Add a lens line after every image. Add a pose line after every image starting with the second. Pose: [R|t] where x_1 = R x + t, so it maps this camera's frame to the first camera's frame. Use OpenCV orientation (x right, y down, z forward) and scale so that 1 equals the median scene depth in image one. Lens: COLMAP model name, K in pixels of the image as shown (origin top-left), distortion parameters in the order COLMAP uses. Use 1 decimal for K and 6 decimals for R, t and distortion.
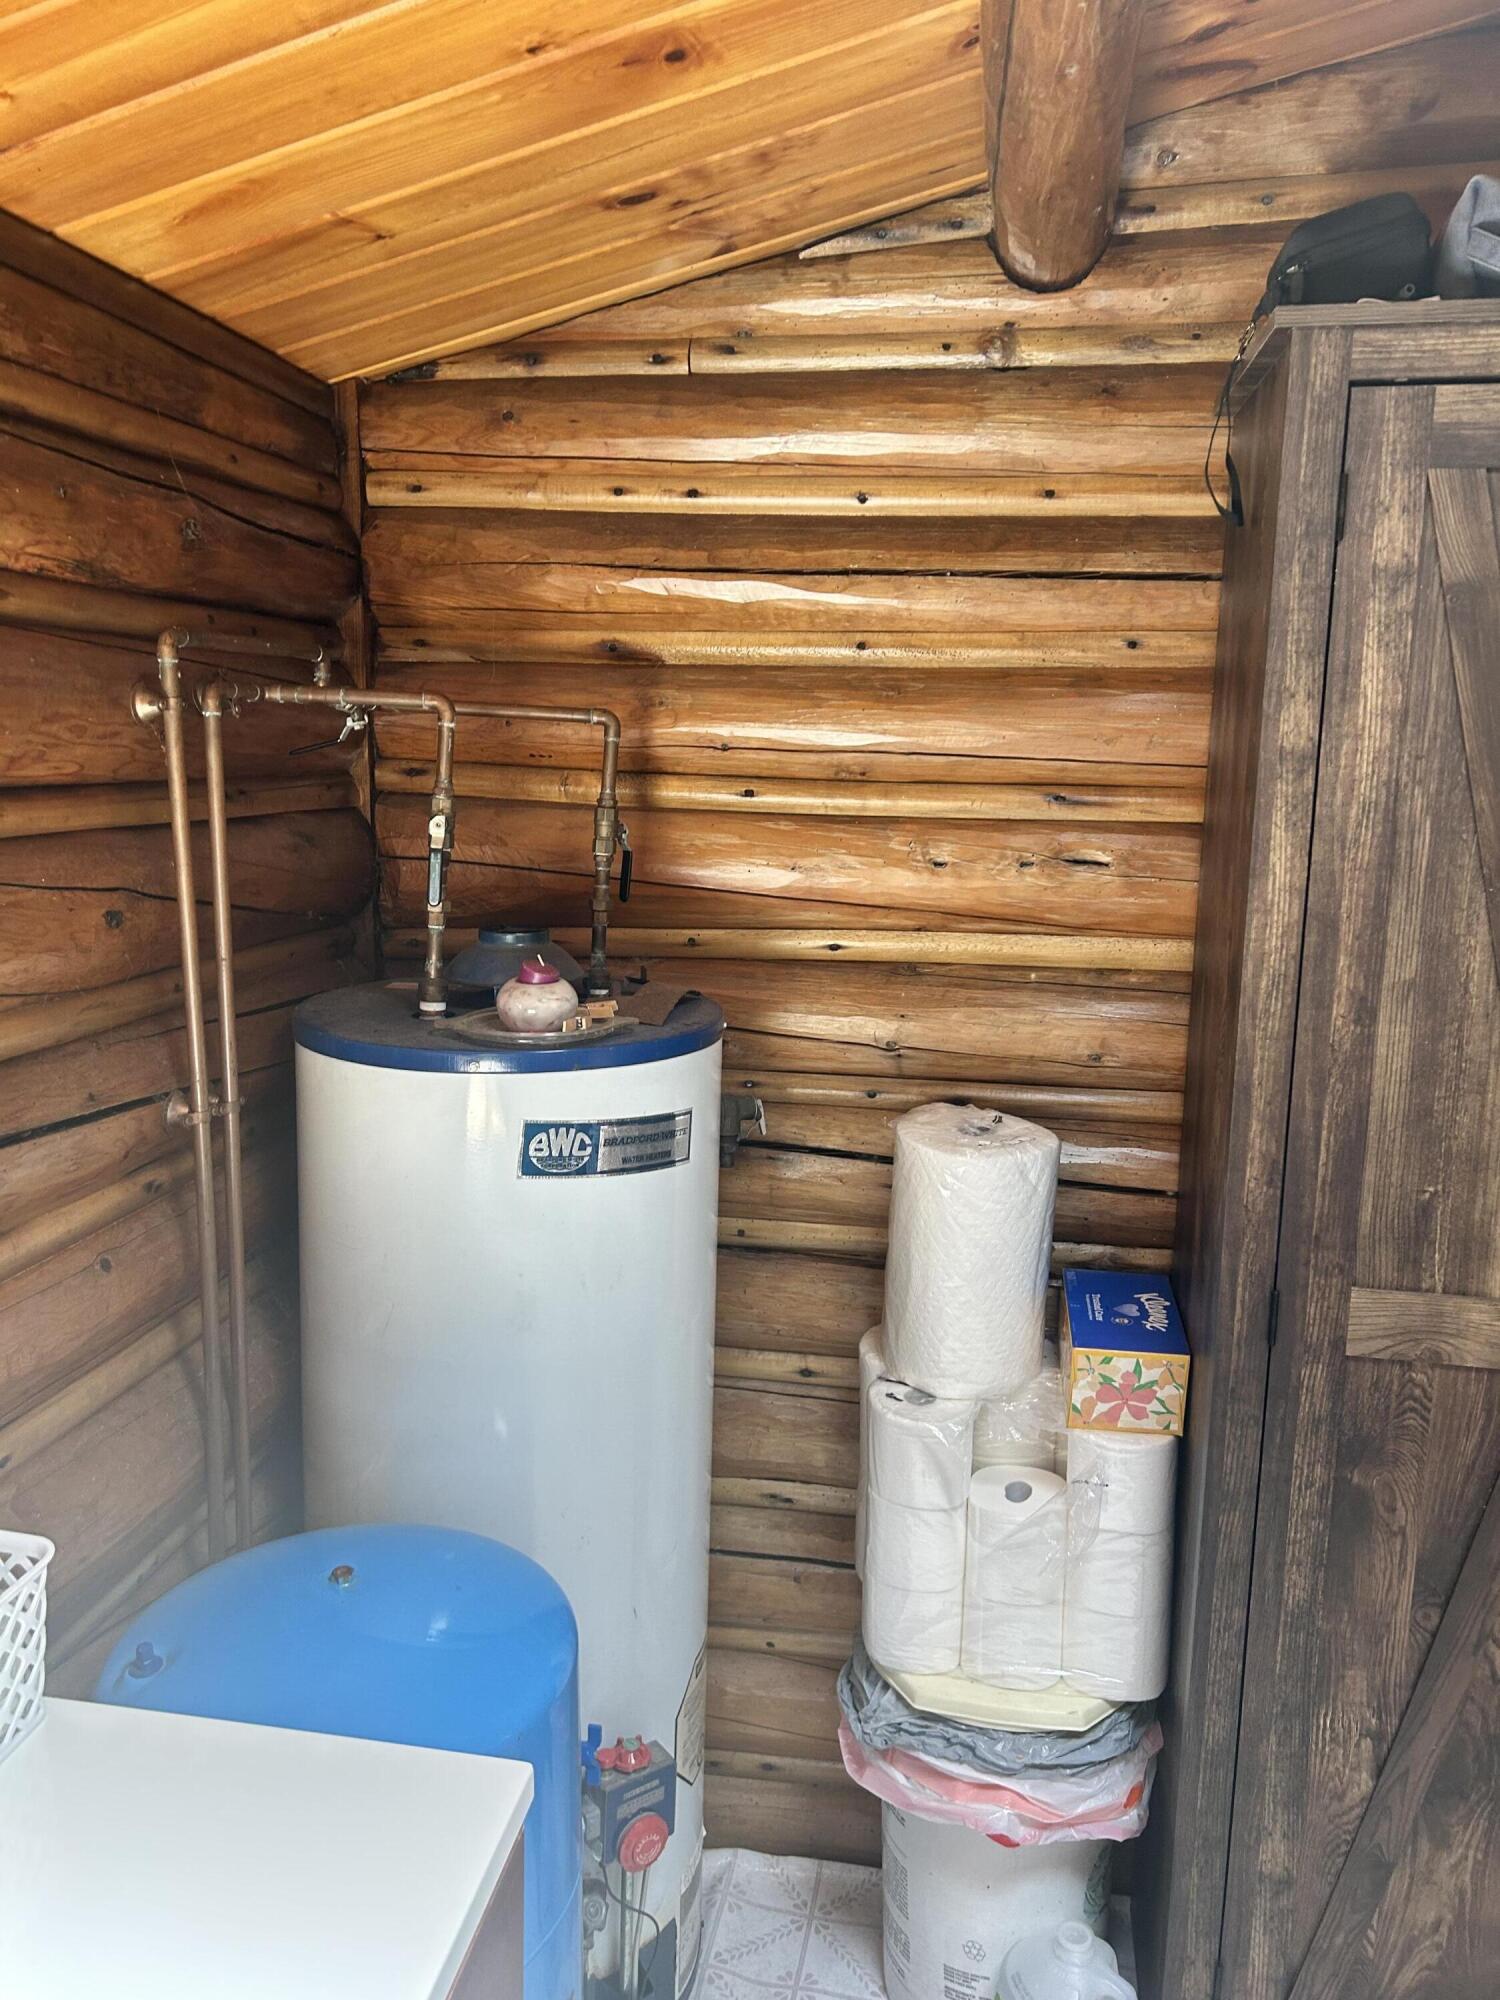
lens RADIAL K [[1495.6, 0, 750.2], [0, 1495.6, 1012.7], [0, 0, 1]] dist [0.073193, -0.083018]
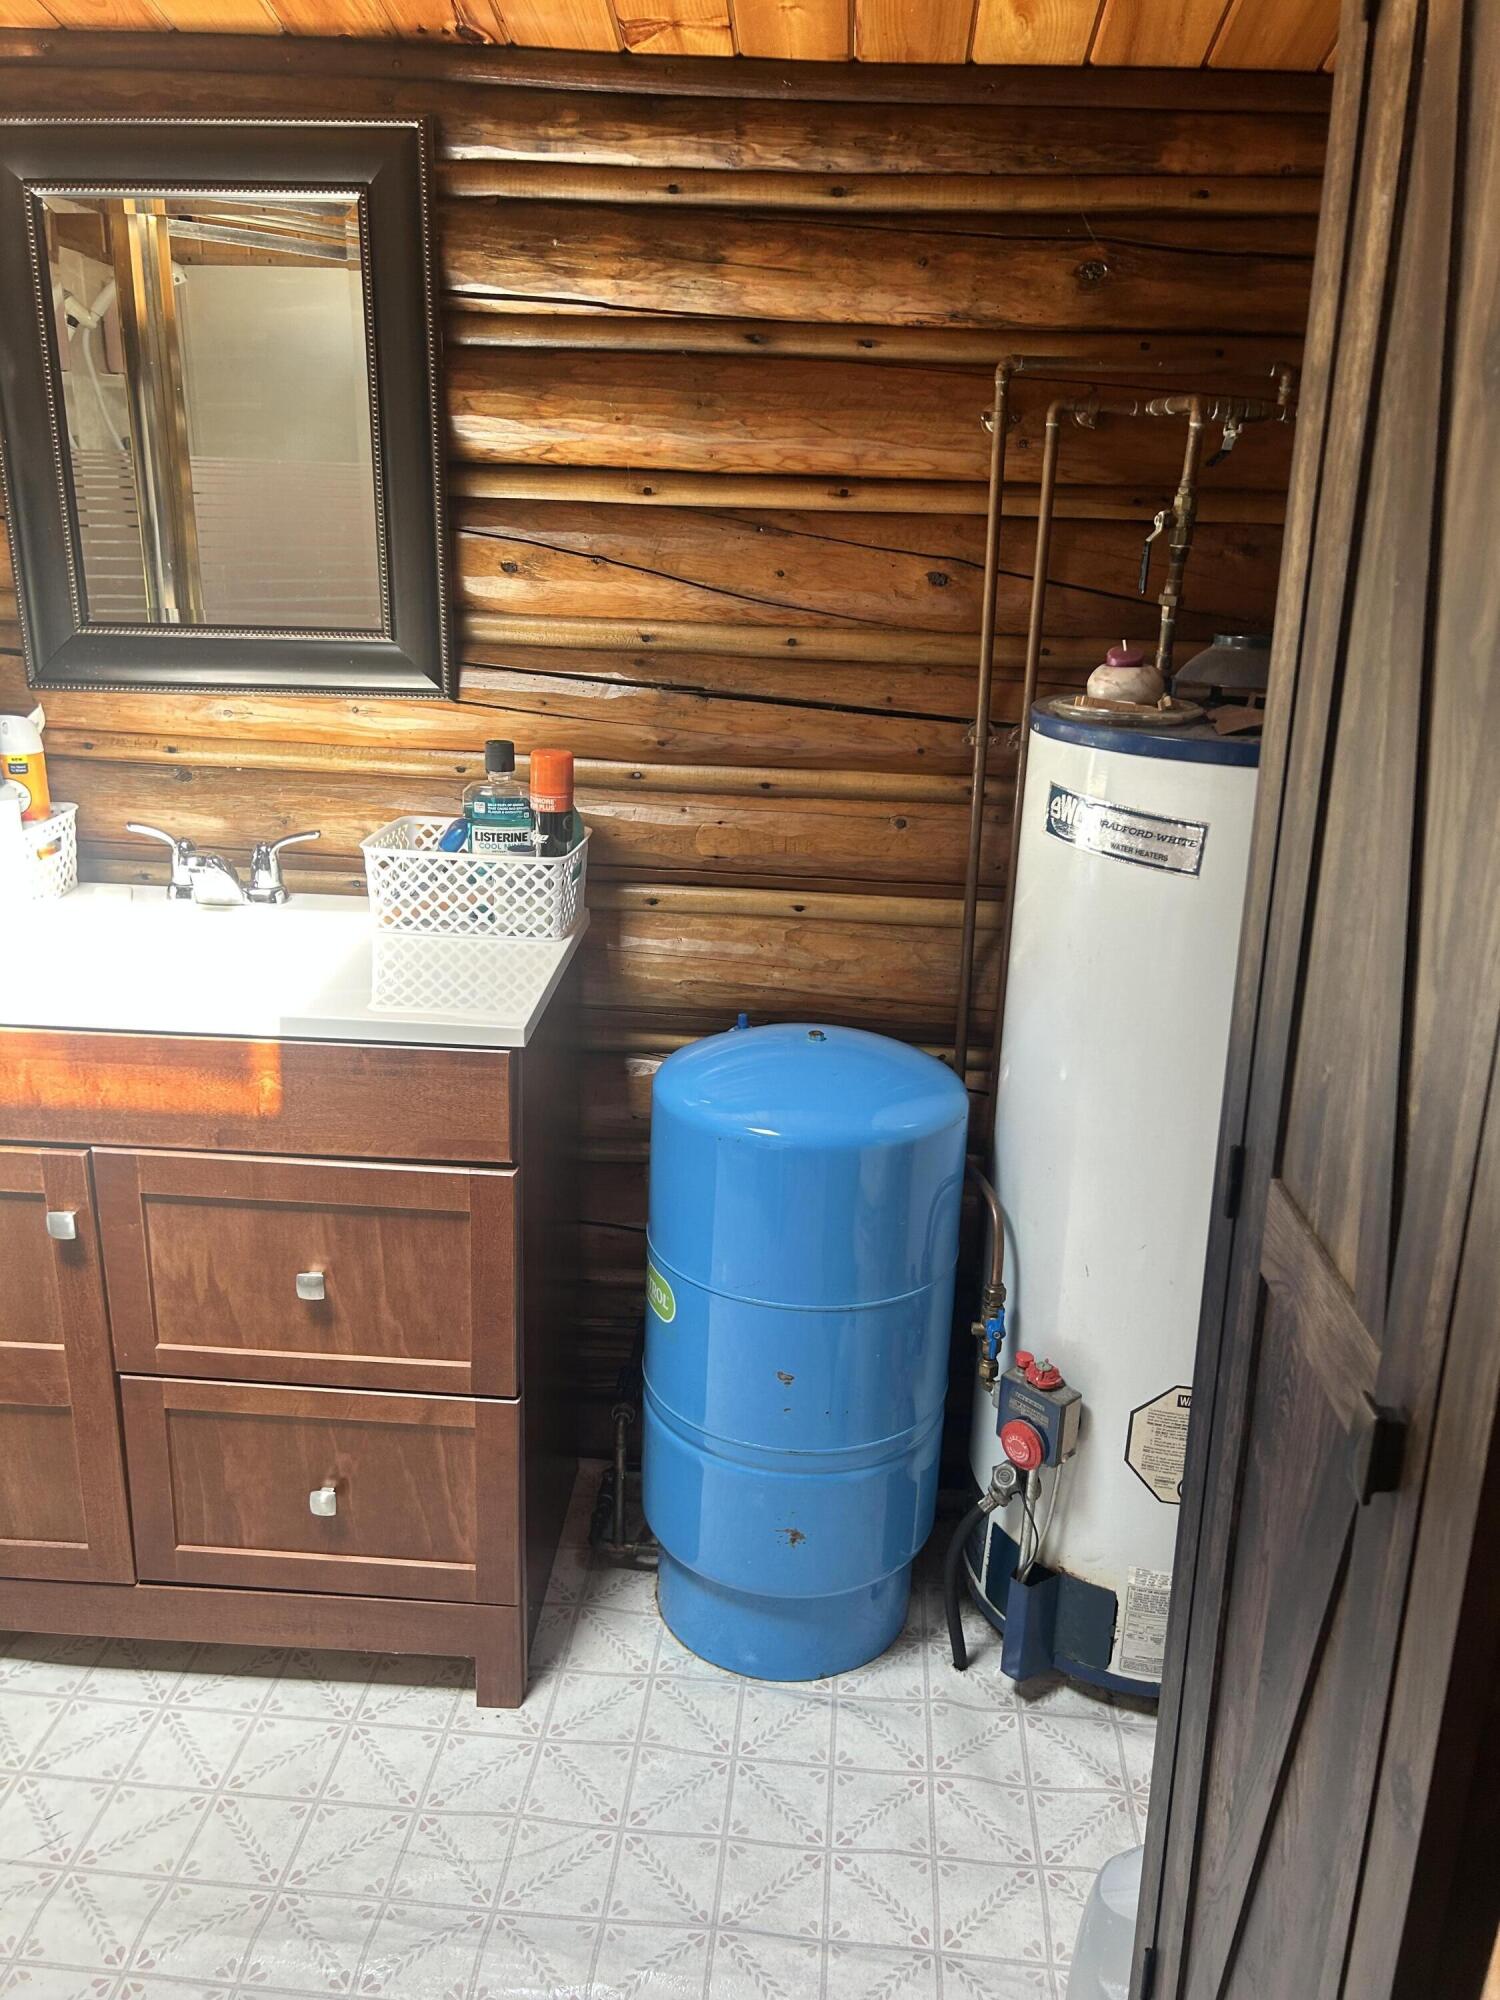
lens RADIAL K [[1495.6, 0, 750.2], [0, 1495.6, 1012.7], [0, 0, 1]] dist [0.073193, -0.083018]
pose [[0.115521, 0.306149, -0.944949, 1.009955], [-0.203163, 0.938489, 0.279219, -0.038031], [0.972306, 0.159723, 0.170614, 0.640645]]
